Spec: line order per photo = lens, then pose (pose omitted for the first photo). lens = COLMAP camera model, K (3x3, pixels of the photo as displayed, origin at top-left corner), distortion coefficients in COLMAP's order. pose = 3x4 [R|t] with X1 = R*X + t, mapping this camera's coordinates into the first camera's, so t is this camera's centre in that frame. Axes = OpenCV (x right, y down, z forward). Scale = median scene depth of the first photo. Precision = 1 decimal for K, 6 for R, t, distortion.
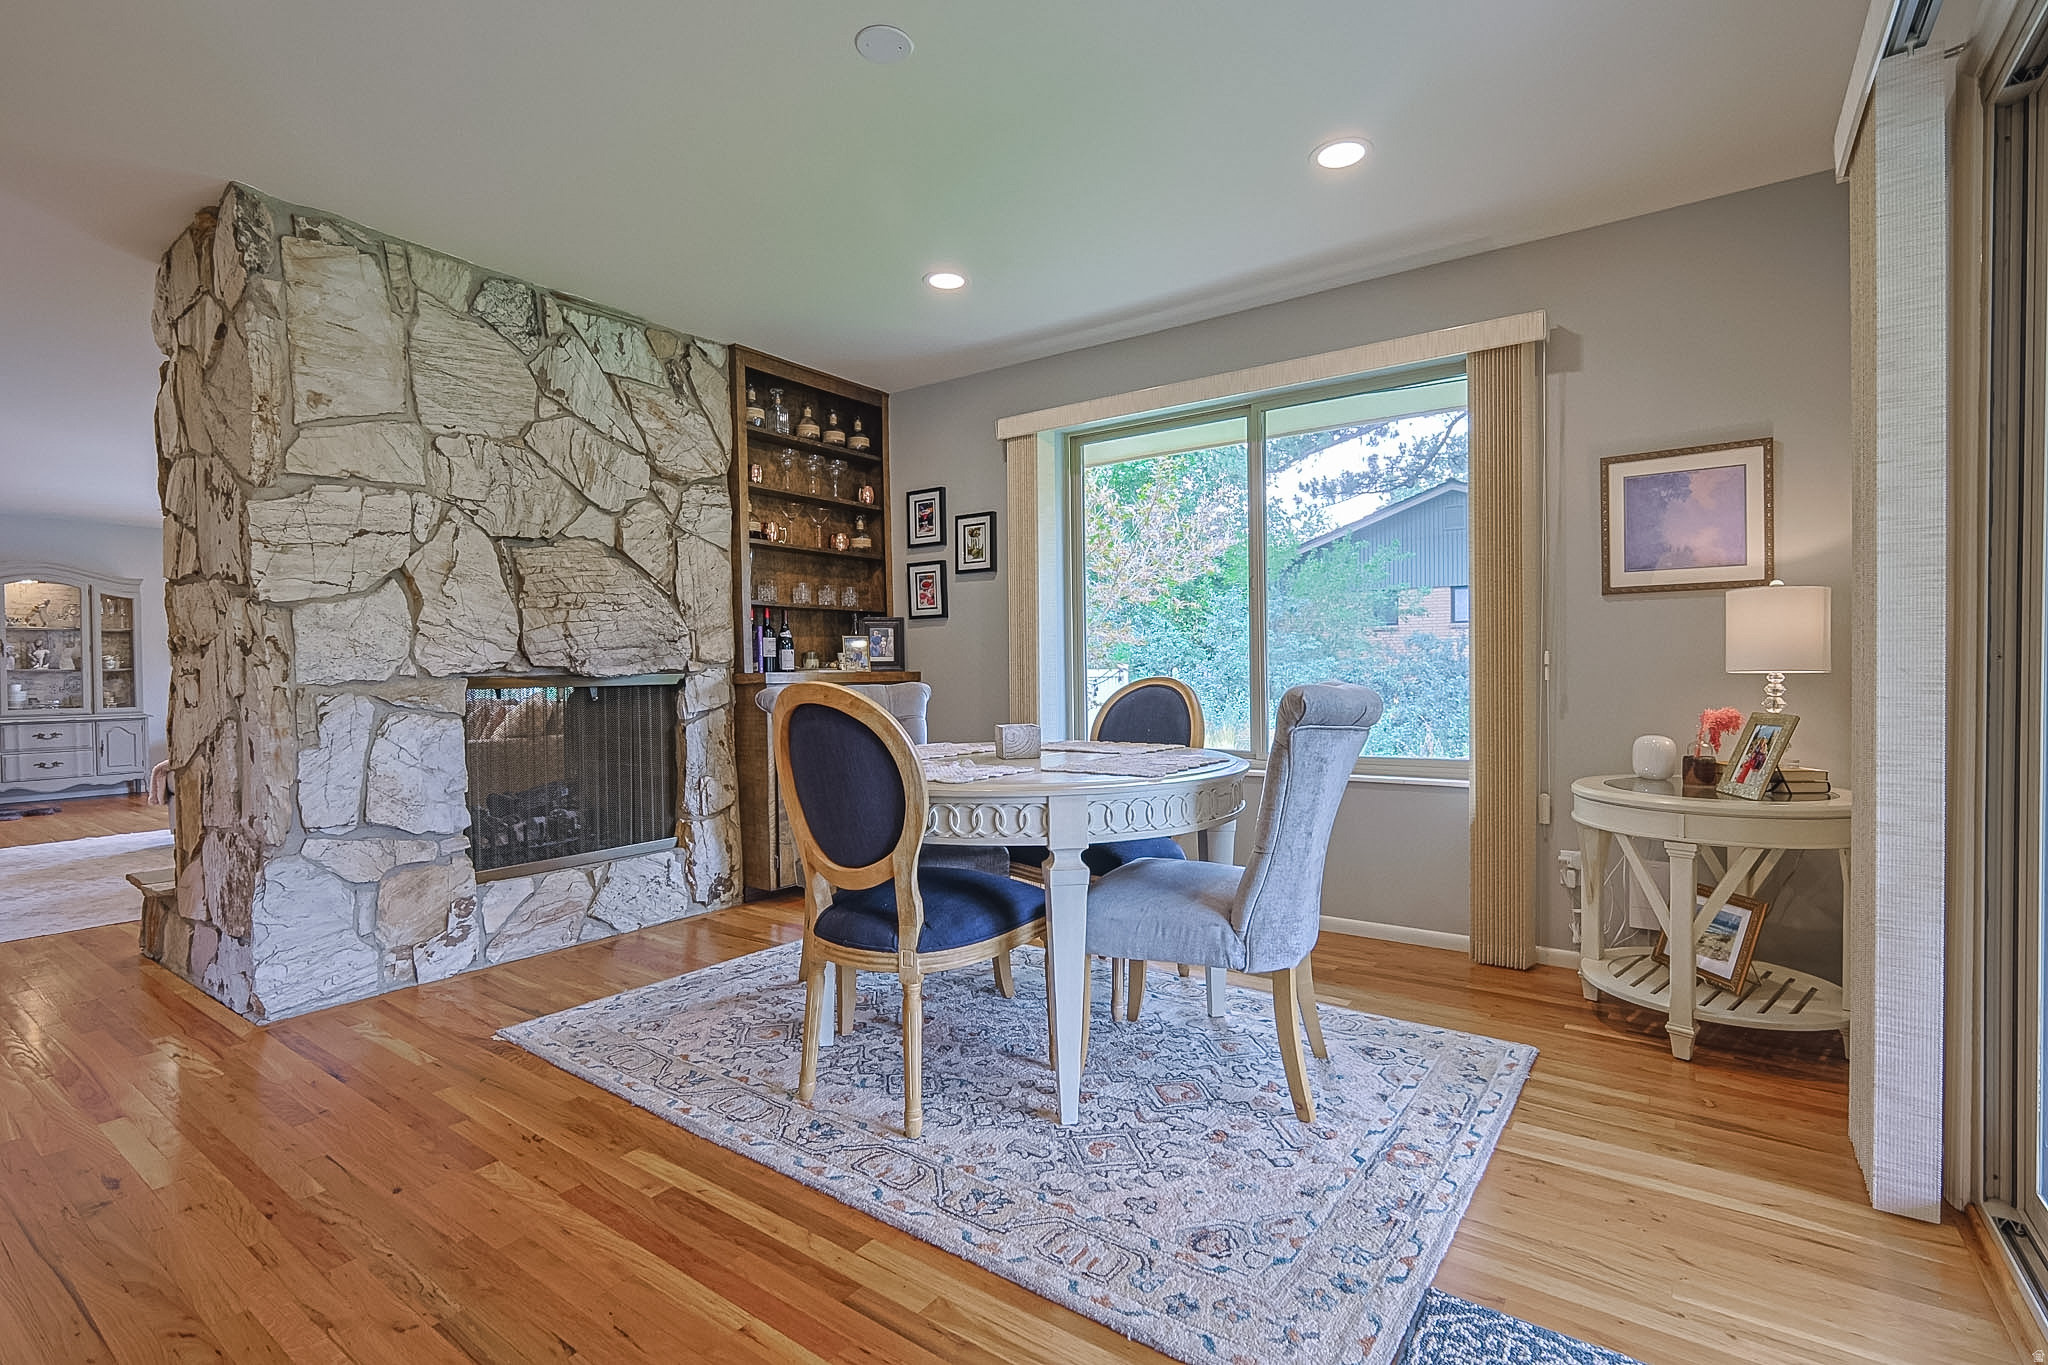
lens RADIAL K [[940.3, 0, 1026.9], [0, 940.3, 676.1], [0, 0, 1]] dist [-0.017242, 0.006167]
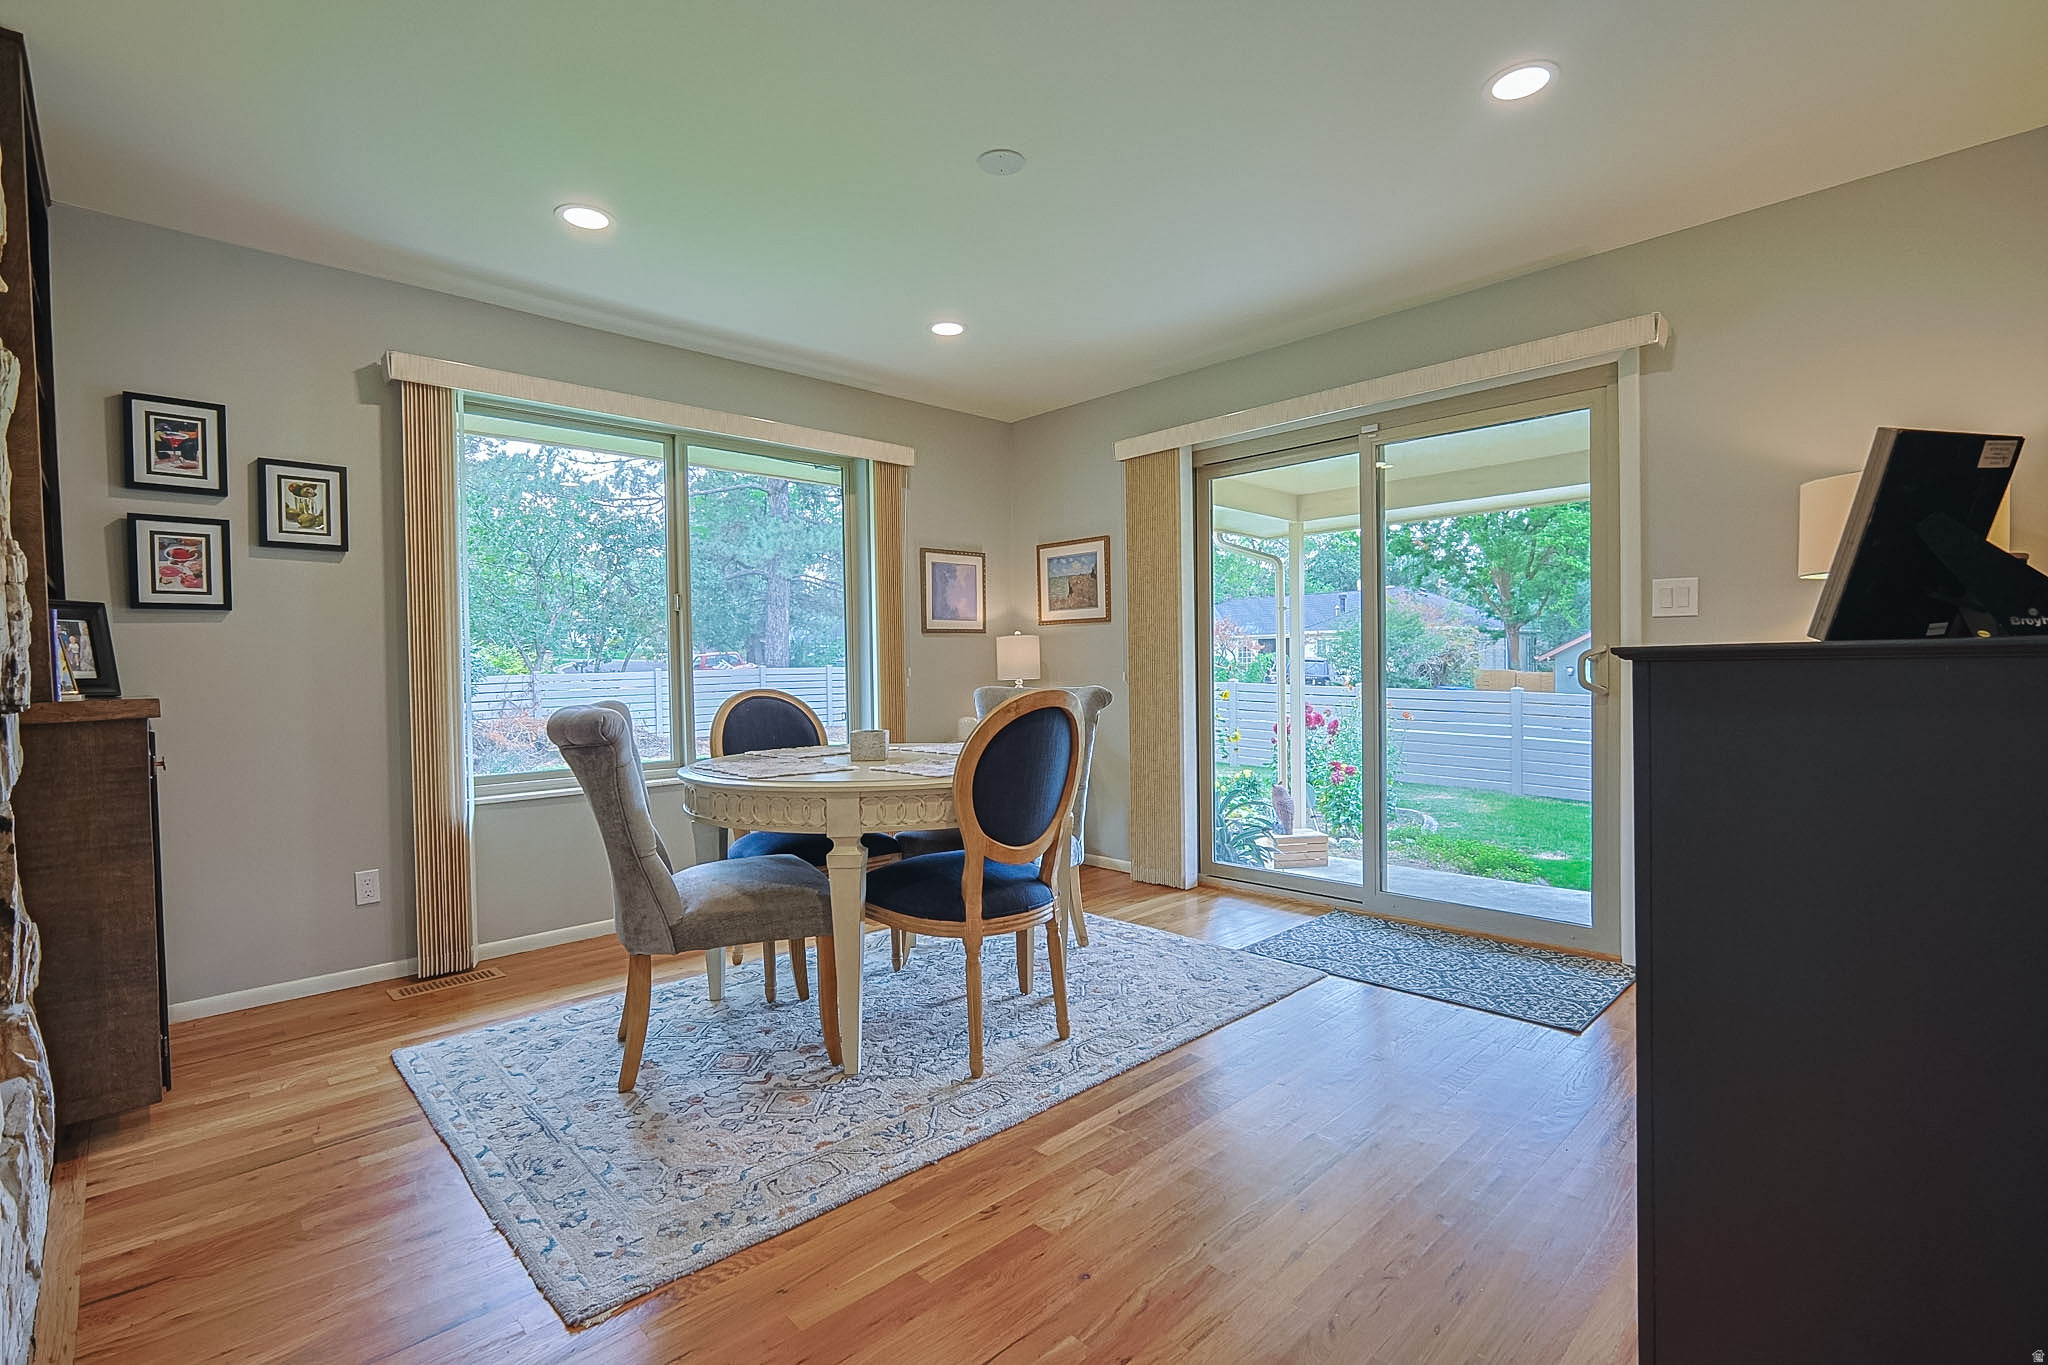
lens RADIAL K [[940.3, 0, 1026.9], [0, 940.3, 676.1], [0, 0, 1]] dist [-0.017242, 0.006167]
pose [[0.181199, 0.000400, 0.983446, -0.947943], [0.025125, 0.999672, -0.005035, -0.000532], [-0.983125, 0.025621, 0.181129, 0.544083]]
